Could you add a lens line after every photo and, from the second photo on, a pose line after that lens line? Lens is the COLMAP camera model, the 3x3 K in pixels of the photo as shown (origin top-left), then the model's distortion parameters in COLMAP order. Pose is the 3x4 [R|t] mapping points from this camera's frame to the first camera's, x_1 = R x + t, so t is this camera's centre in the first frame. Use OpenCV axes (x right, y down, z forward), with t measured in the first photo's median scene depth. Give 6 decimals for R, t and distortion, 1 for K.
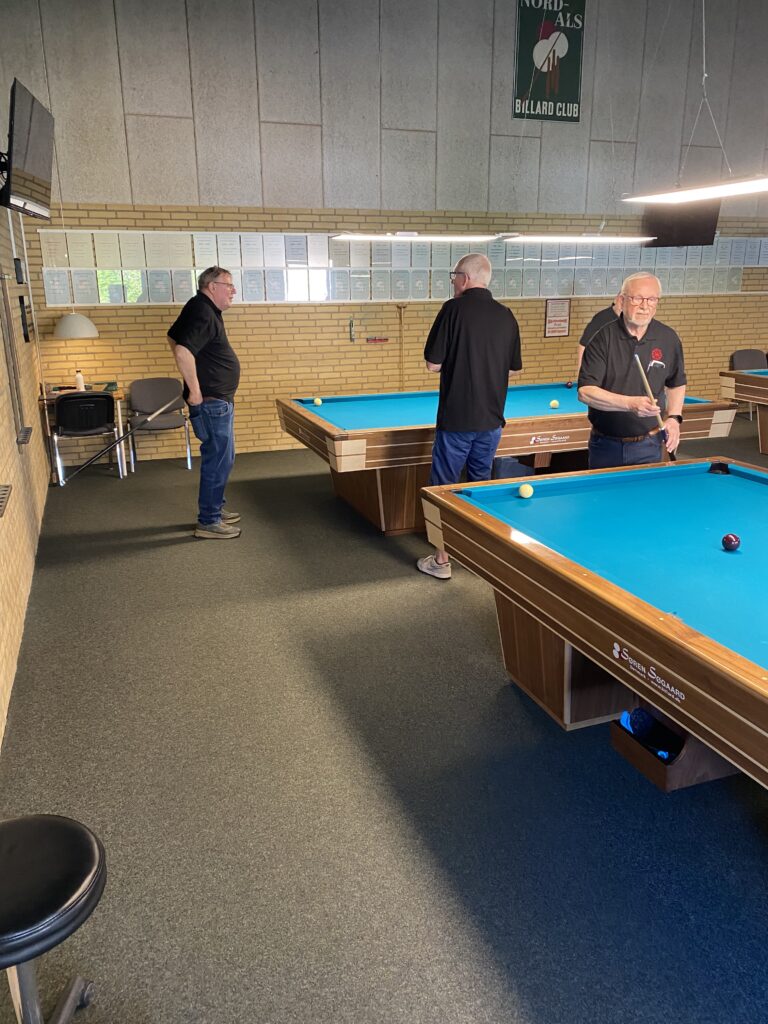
lens RADIAL K [[778.8, 0, 389.7], [0, 778.8, 510.9], [0, 0, 1]] dist [0.026984, -0.036046]
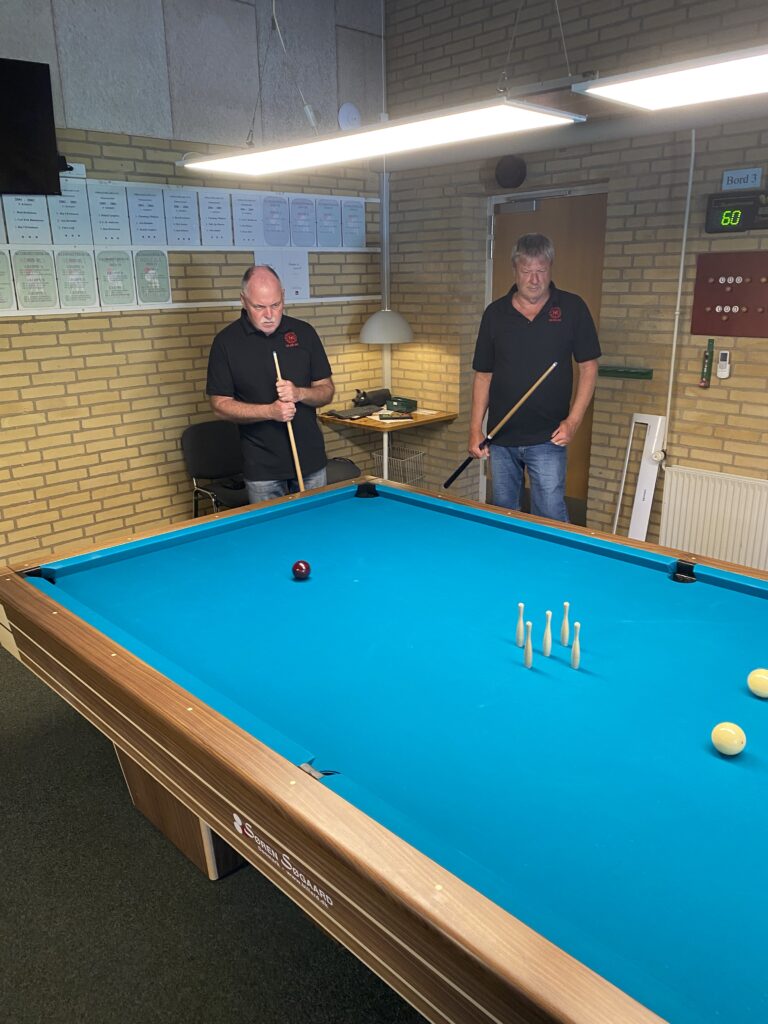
lens RADIAL K [[778.8, 0, 381.0], [0, 778.8, 519.0], [0, 0, 1]] dist [0.026984, -0.036046]
pose [[0.912537, -0.129209, 0.388047, 0.368905], [0.123509, 0.991548, 0.039712, -0.157585], [-0.389899, 0.011689, 0.920784, 0.529633]]
